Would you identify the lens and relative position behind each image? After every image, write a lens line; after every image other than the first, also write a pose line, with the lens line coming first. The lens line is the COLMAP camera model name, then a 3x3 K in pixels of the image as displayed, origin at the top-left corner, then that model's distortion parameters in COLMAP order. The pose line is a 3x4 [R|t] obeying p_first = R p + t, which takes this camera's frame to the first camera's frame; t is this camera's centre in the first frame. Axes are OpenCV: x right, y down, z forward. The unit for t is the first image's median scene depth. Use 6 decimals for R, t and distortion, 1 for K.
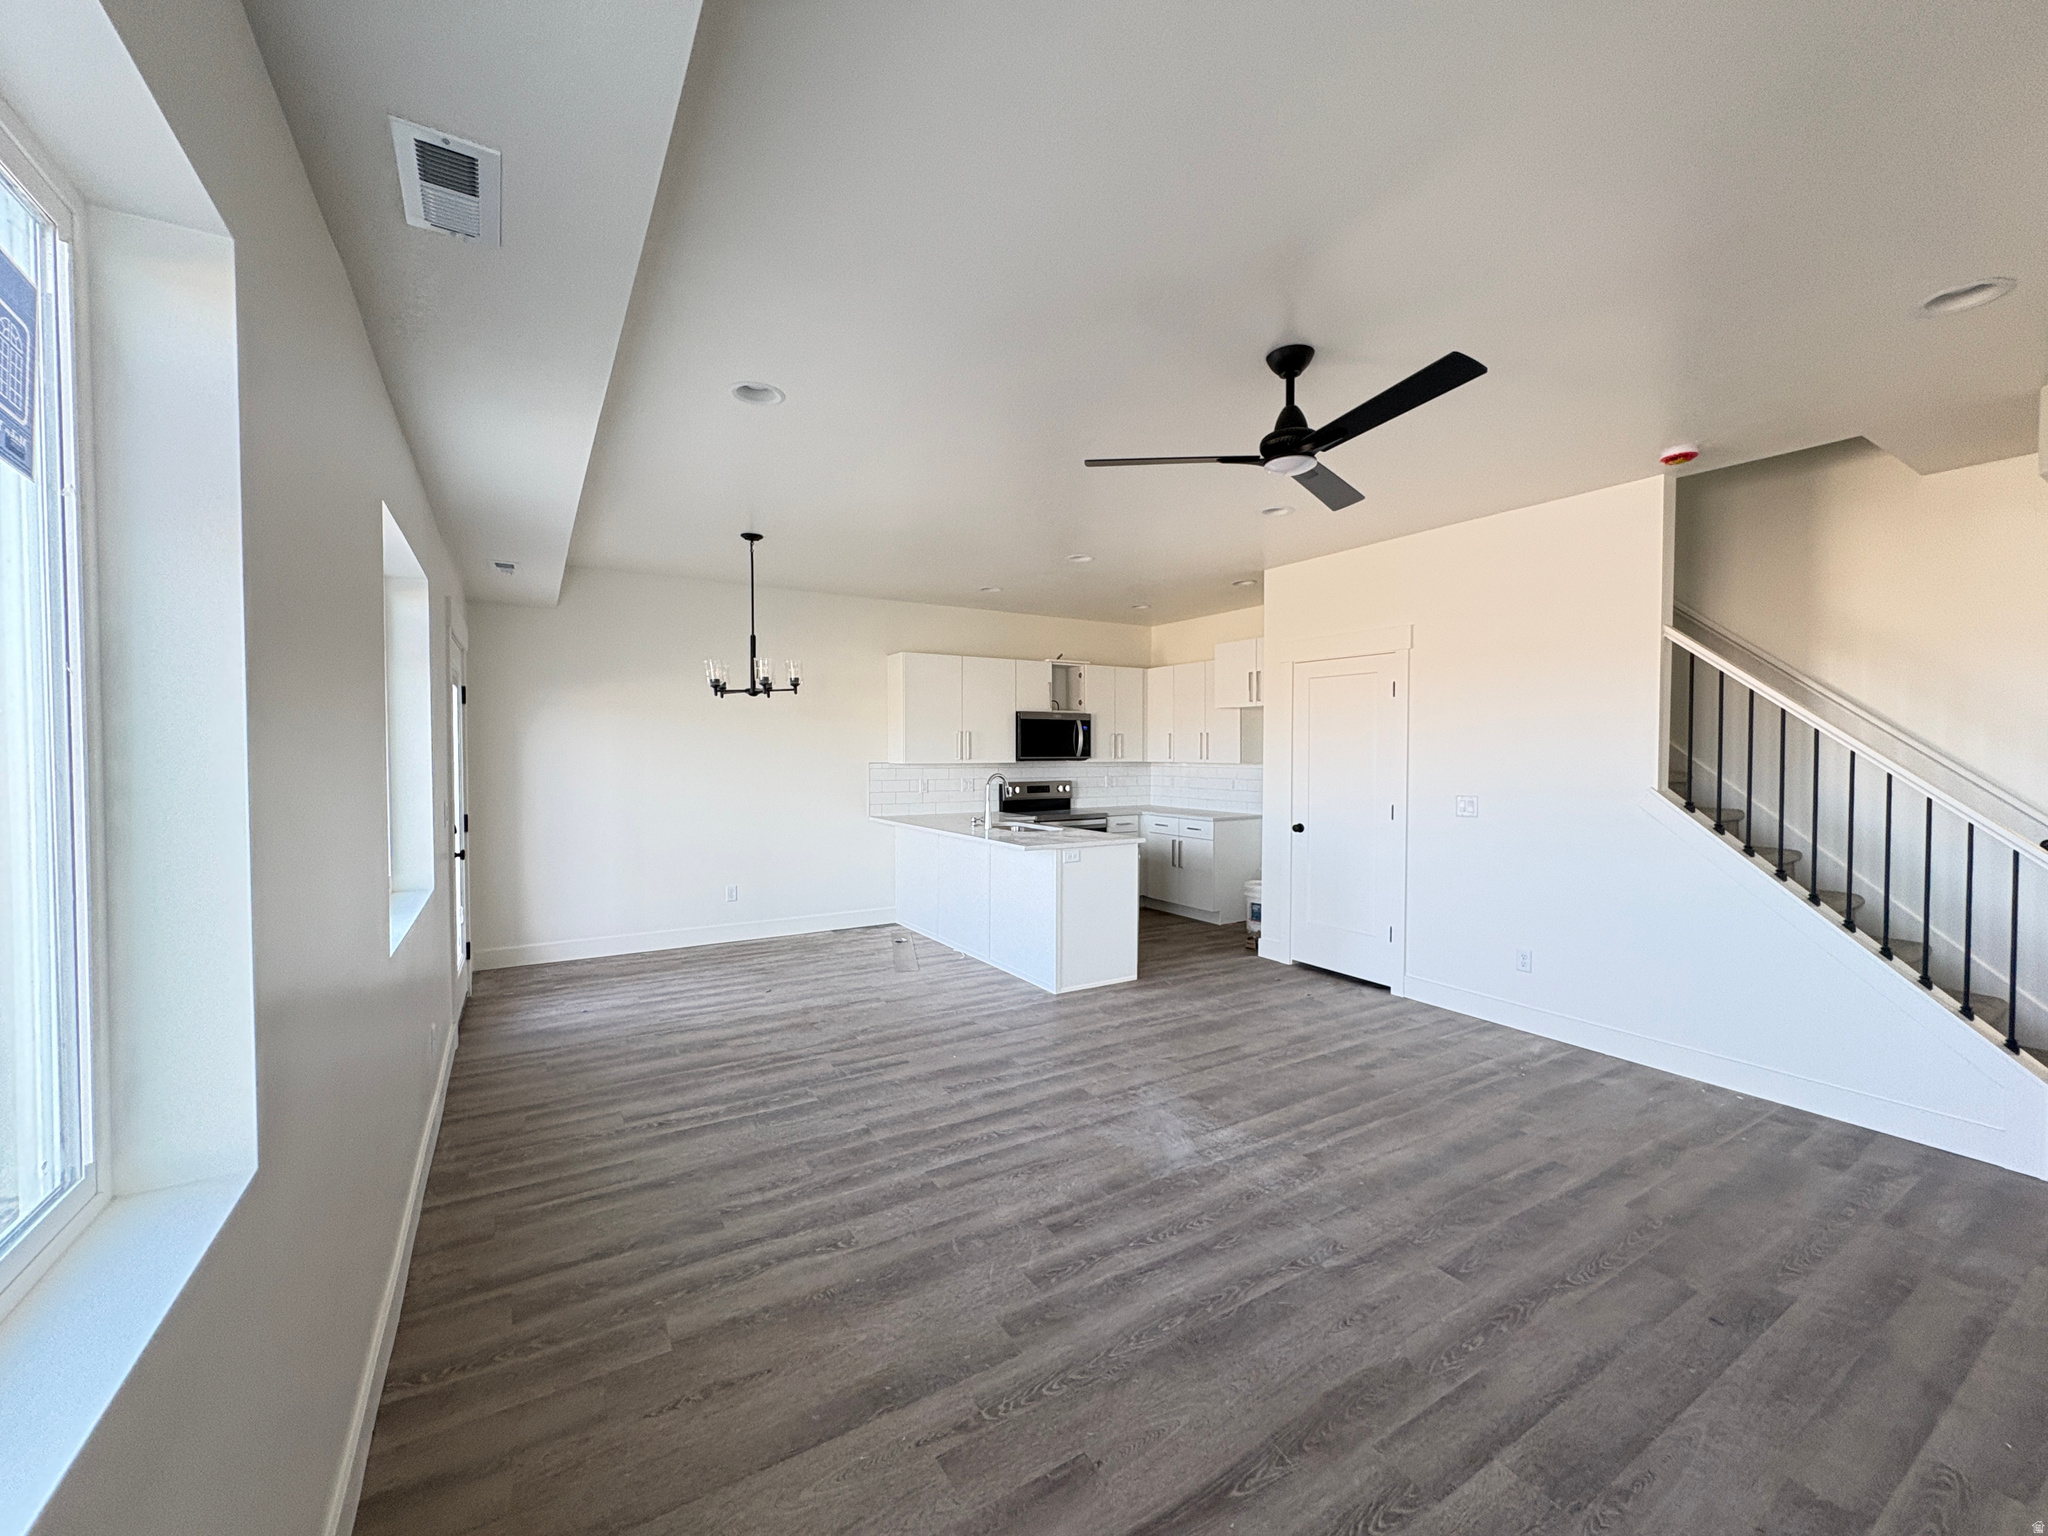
lens RADIAL K [[813.9, 0, 1019.2], [0, 813.9, 771.9], [0, 0, 1]] dist [-0.000440, -0.000628]
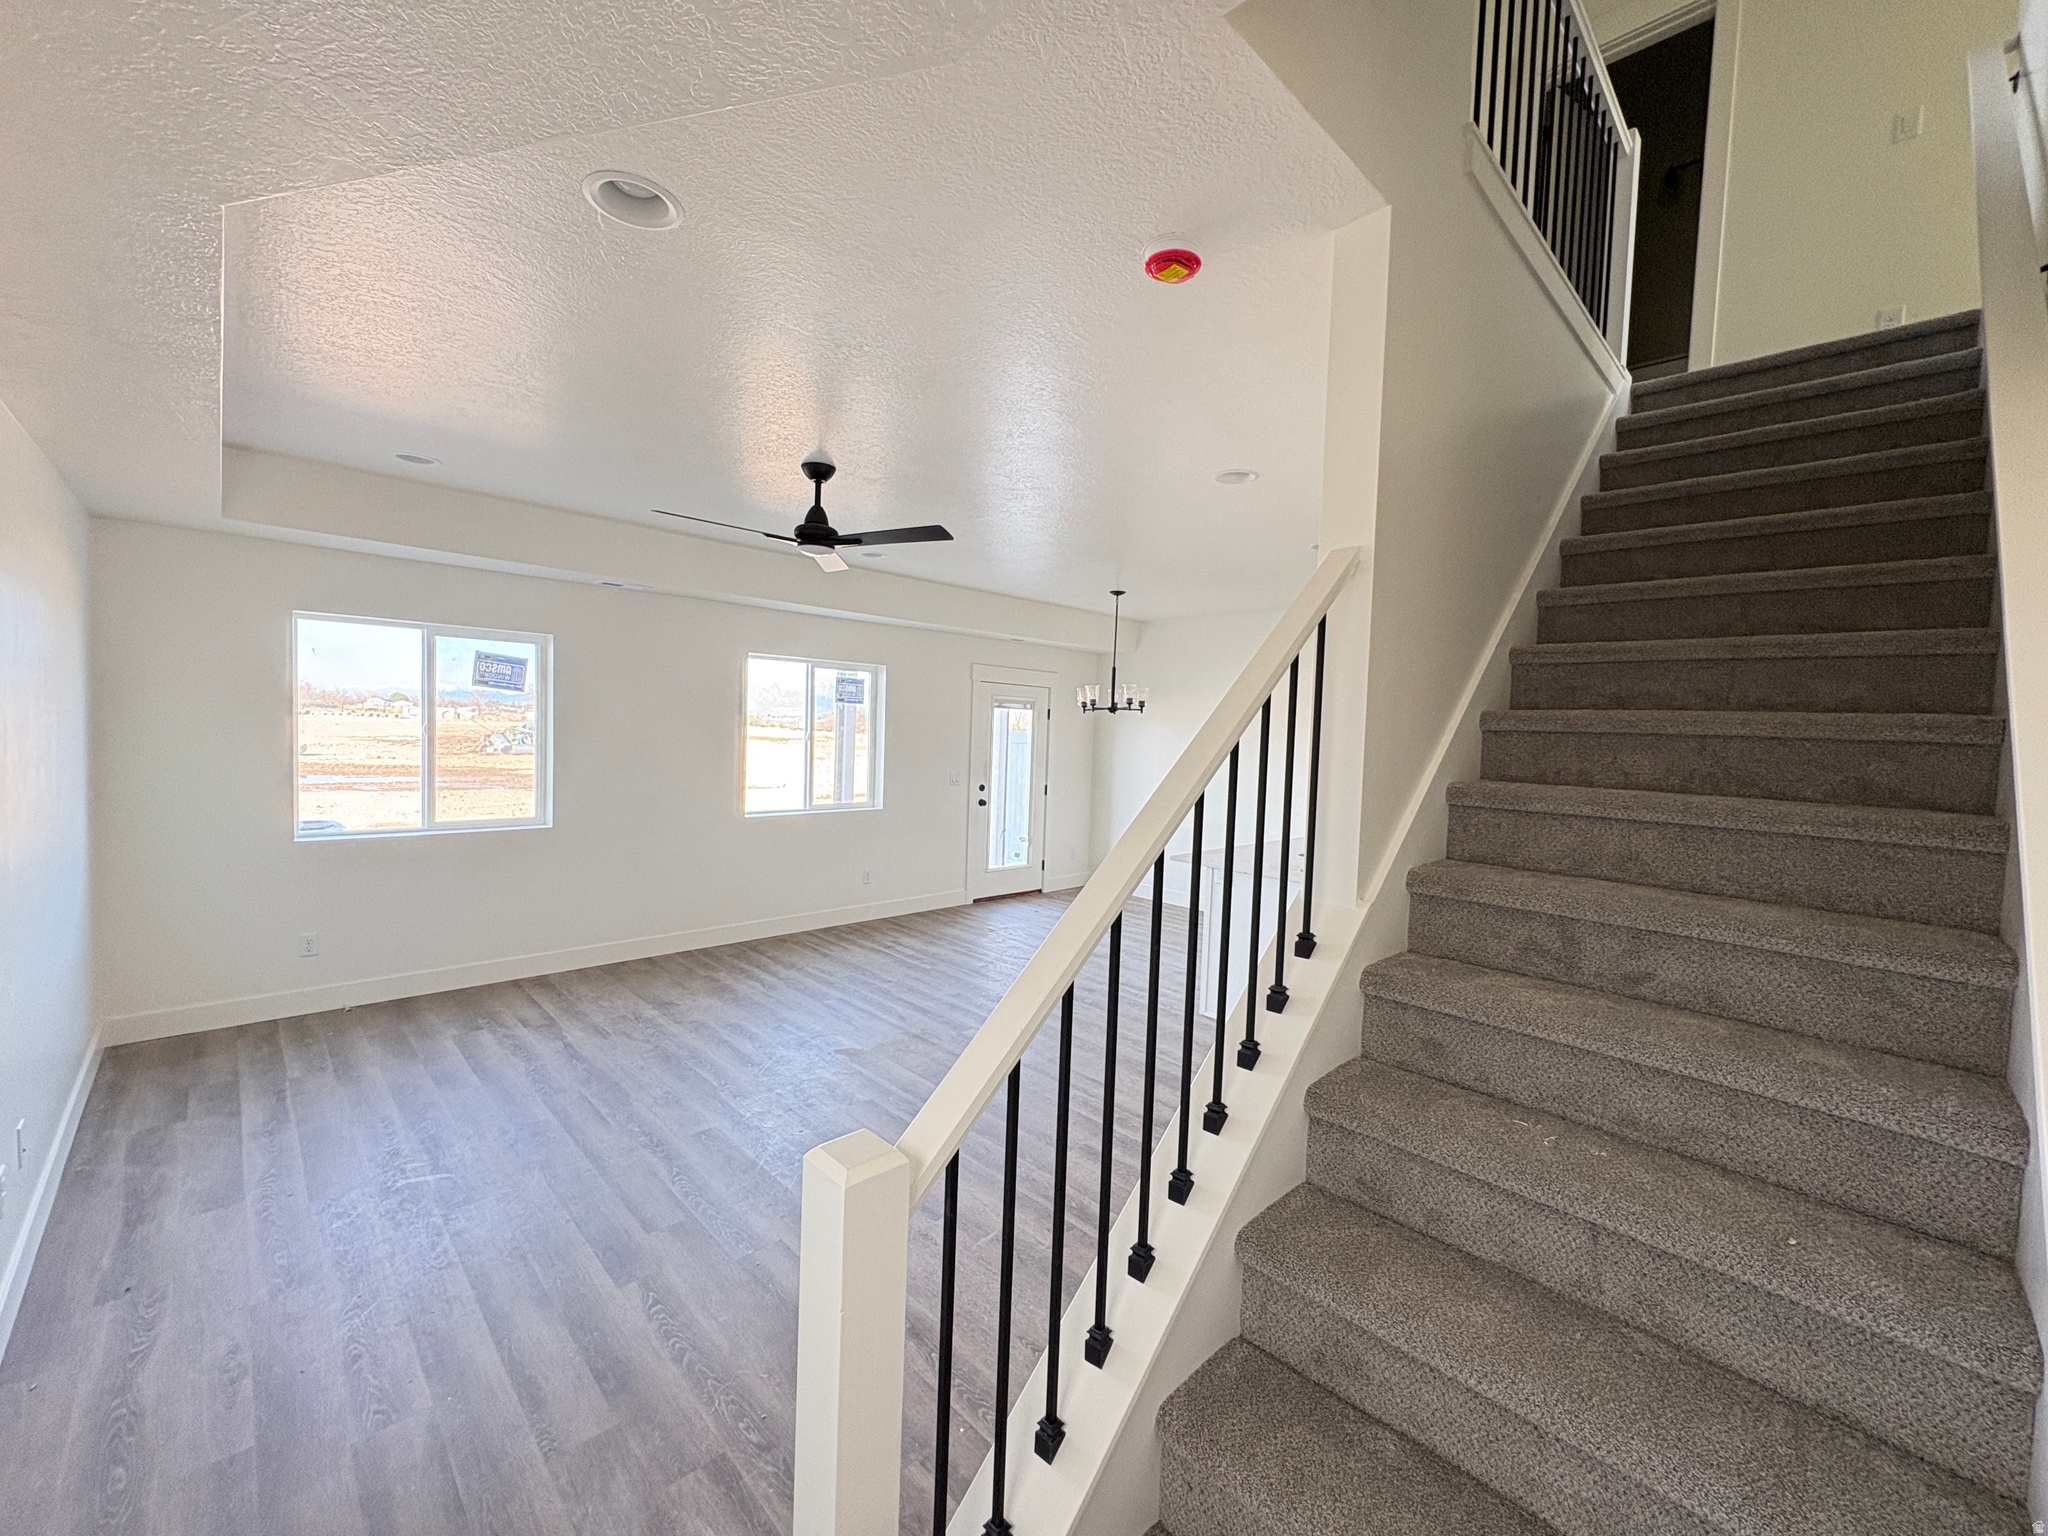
lens RADIAL K [[813.9, 0, 1023.0], [0, 813.9, 763.0], [0, 0, 1]] dist [-0.000440, -0.000628]
pose [[0.226099, 0.049258, -0.972858, 1.379073], [-0.062844, 0.997378, 0.035894, -0.072375], [0.972075, 0.053023, 0.228601, 0.819150]]
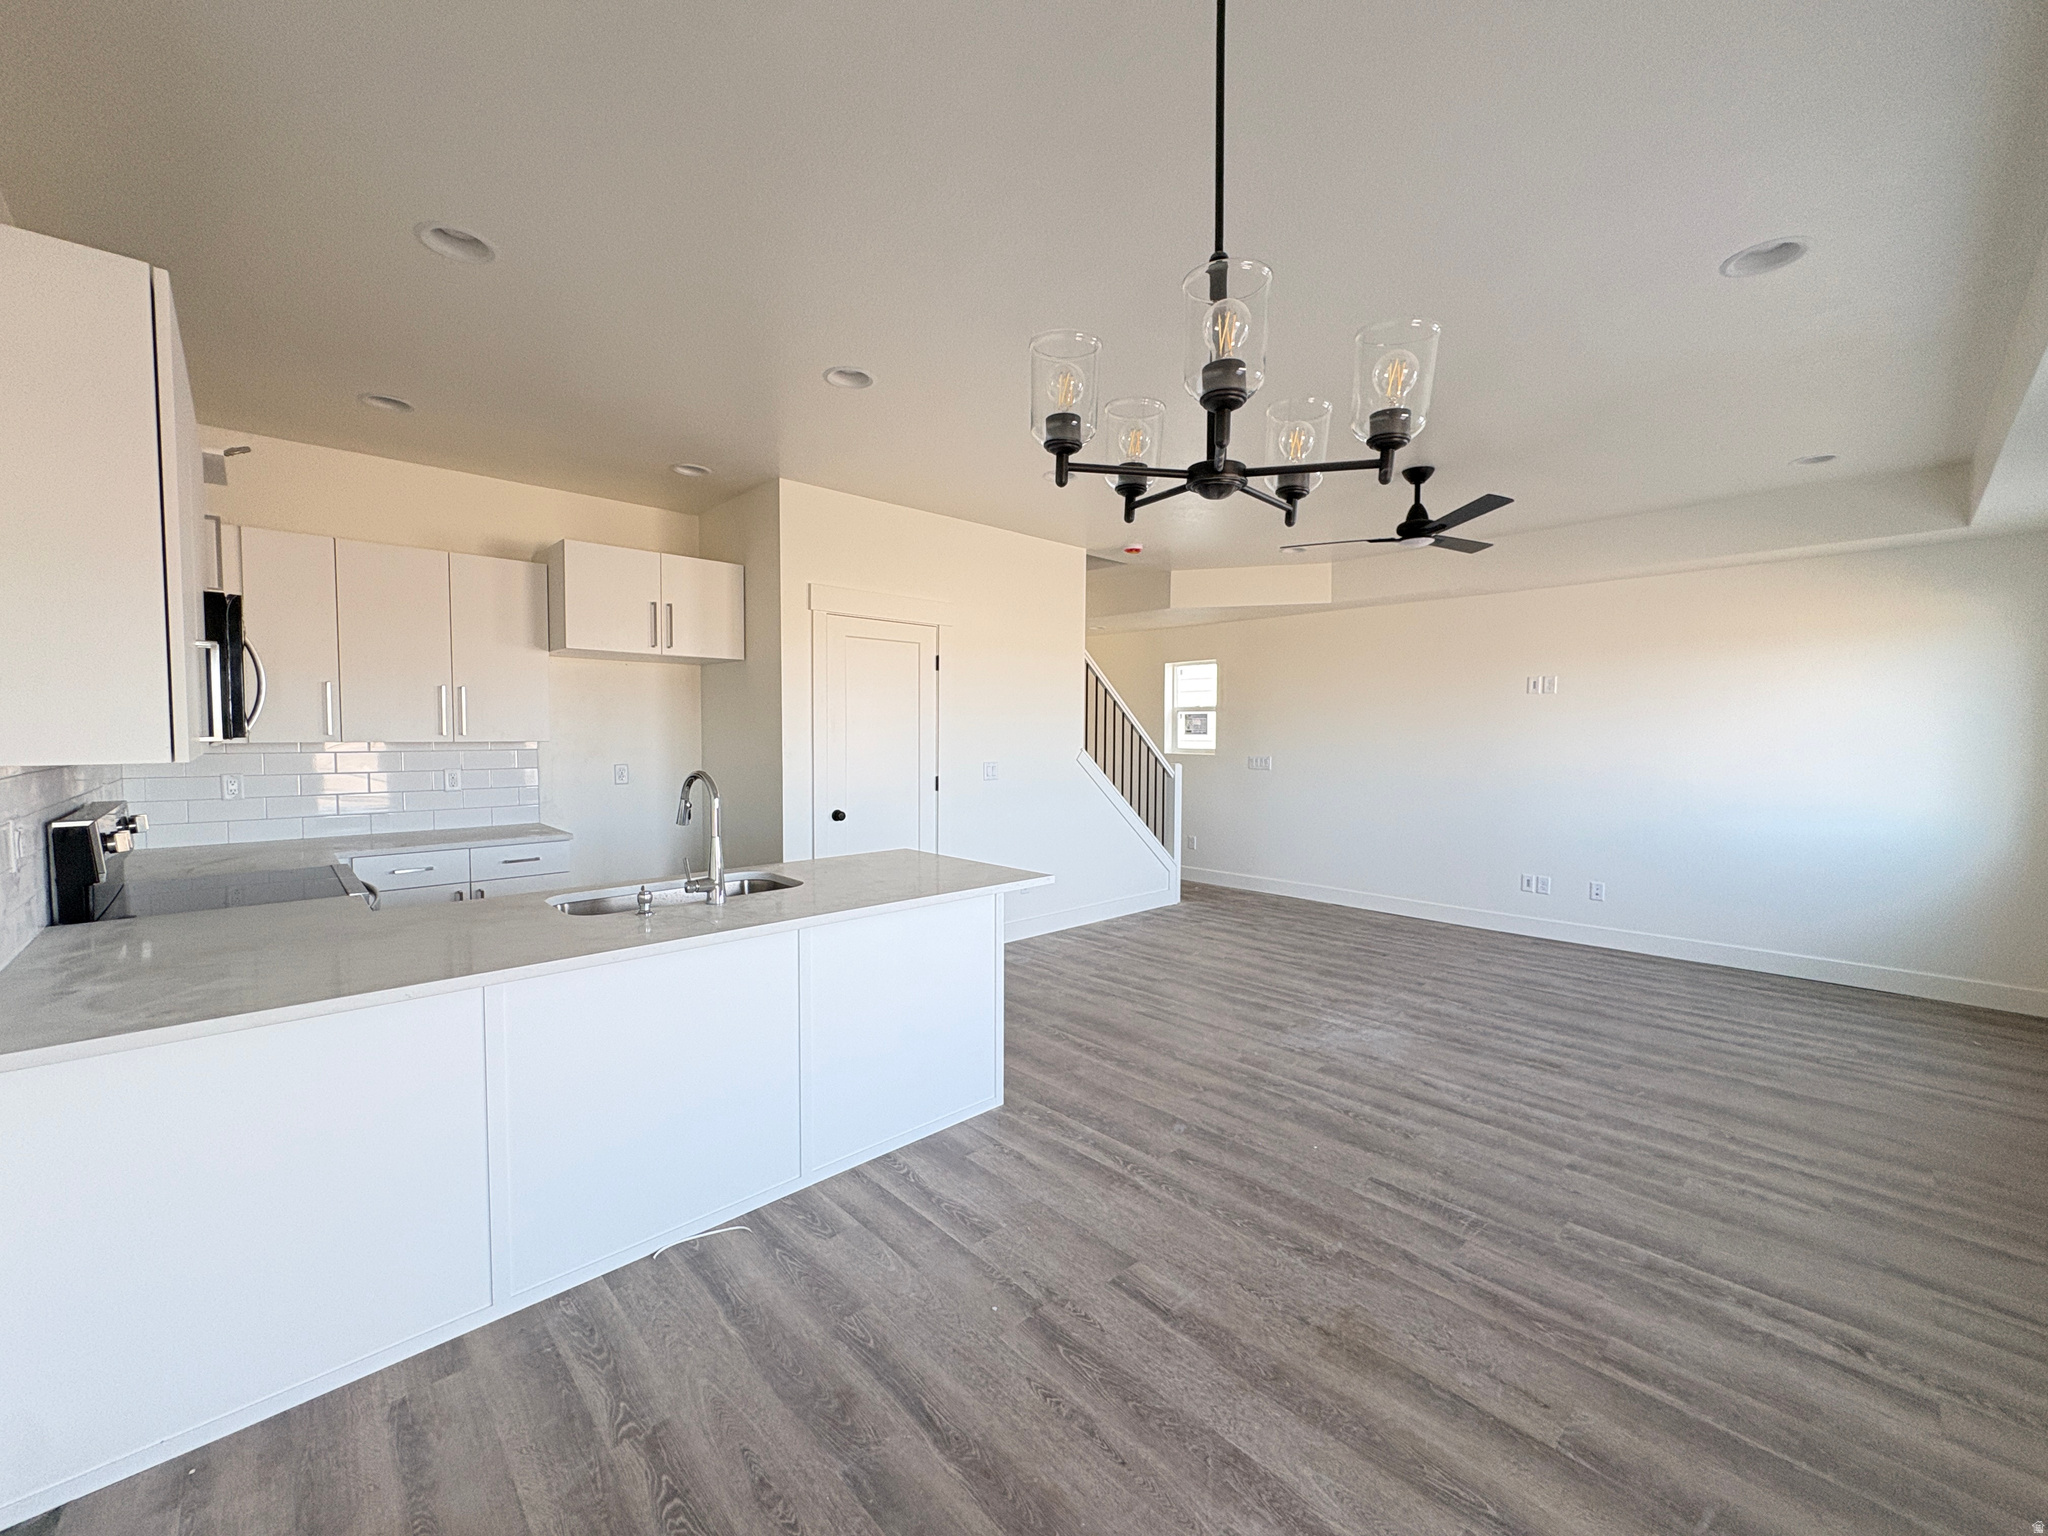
lens RADIAL K [[813.9, 0, 1025.3], [0, 813.9, 762.1], [0, 0, 1]] dist [-0.000440, -0.000628]
pose [[-0.207737, -0.039821, 0.977374, -0.841413], [0.020477, 0.998775, 0.045045, -0.031516], [-0.977970, 0.029372, -0.206667, 1.637902]]
